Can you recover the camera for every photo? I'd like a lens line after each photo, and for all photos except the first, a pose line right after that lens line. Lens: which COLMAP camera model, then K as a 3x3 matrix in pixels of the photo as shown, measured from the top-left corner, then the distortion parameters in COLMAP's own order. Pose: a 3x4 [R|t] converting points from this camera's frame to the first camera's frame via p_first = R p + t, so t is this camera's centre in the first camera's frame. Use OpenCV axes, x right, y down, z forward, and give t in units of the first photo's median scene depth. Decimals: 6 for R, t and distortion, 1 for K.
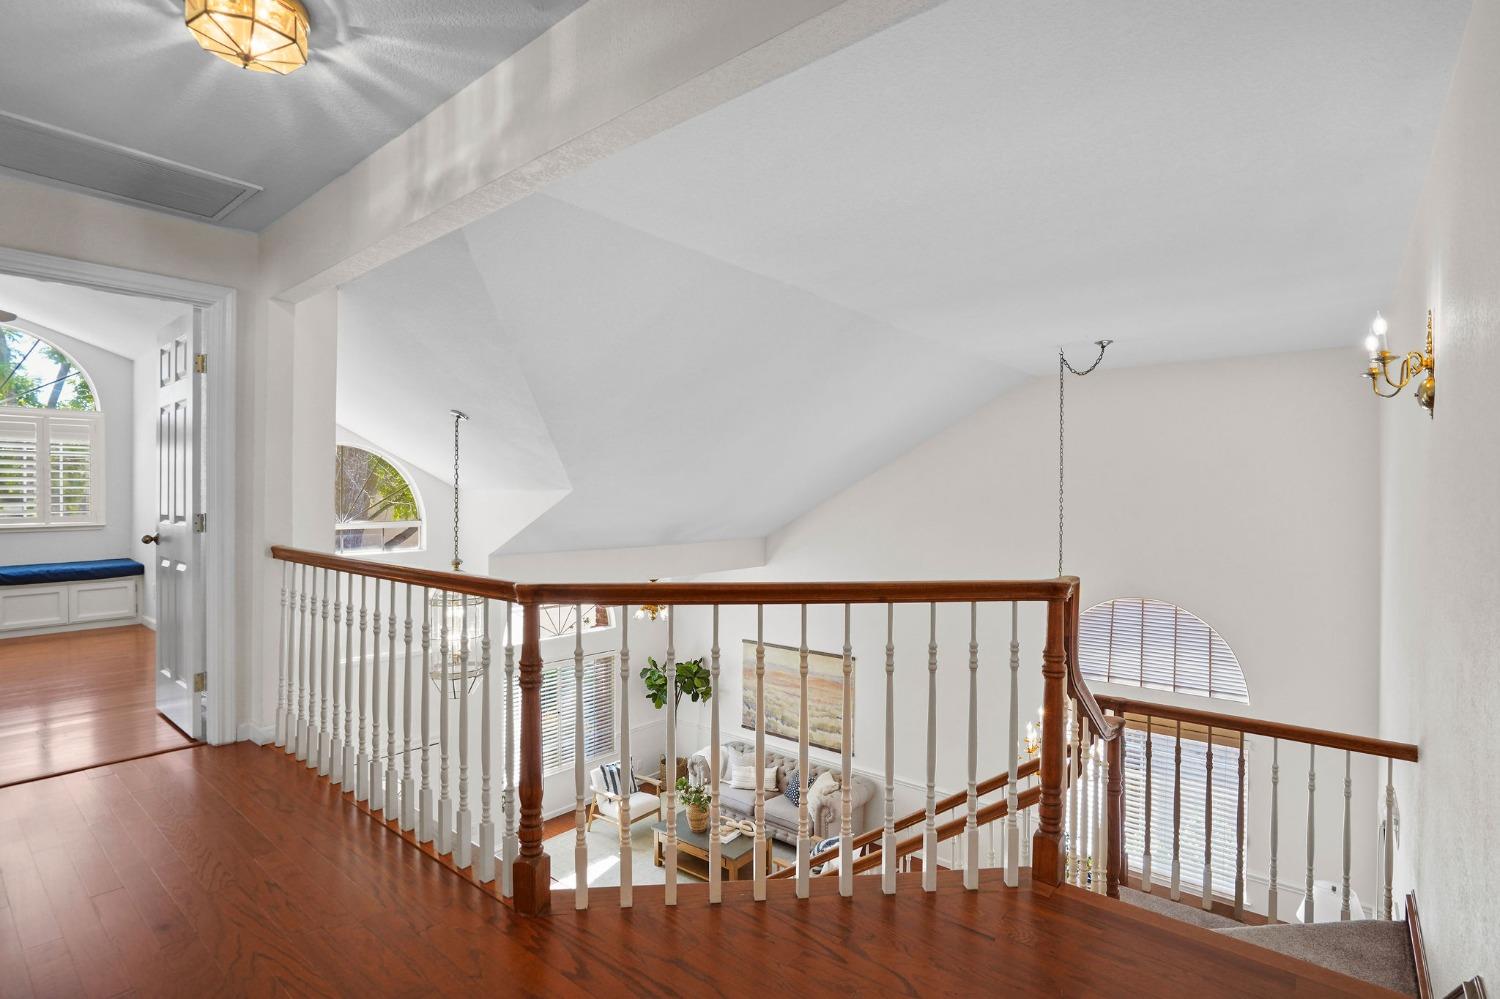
lens RADIAL K [[725.0, 0, 751.0], [0, 725.0, 499.4], [0, 0, 1]] dist [-0.014786, 0.000432]
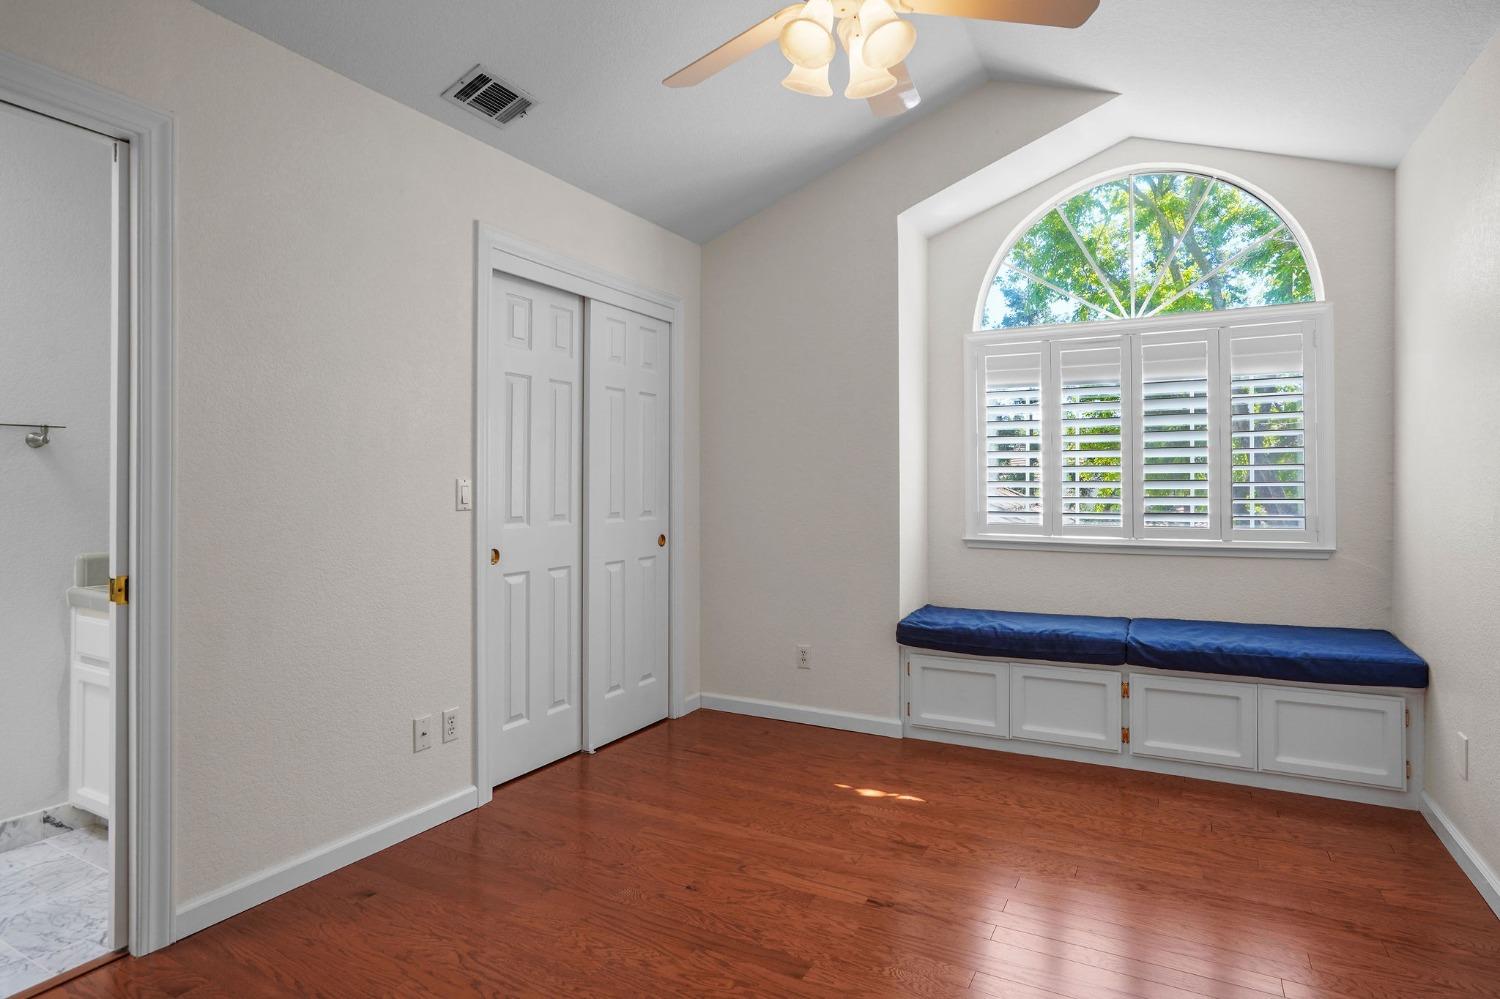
lens RADIAL K [[797.3, 0, 753.1], [0, 797.3, 496.1], [0, 0, 1]] dist [-0.025691, 0.005554]
pose [[0.203845, -0.000412, -0.979003, -0.516985], [-0.004948, 0.999987, -0.001451, 0.004920], [0.978991, 0.005140, 0.203840, 0.568889]]
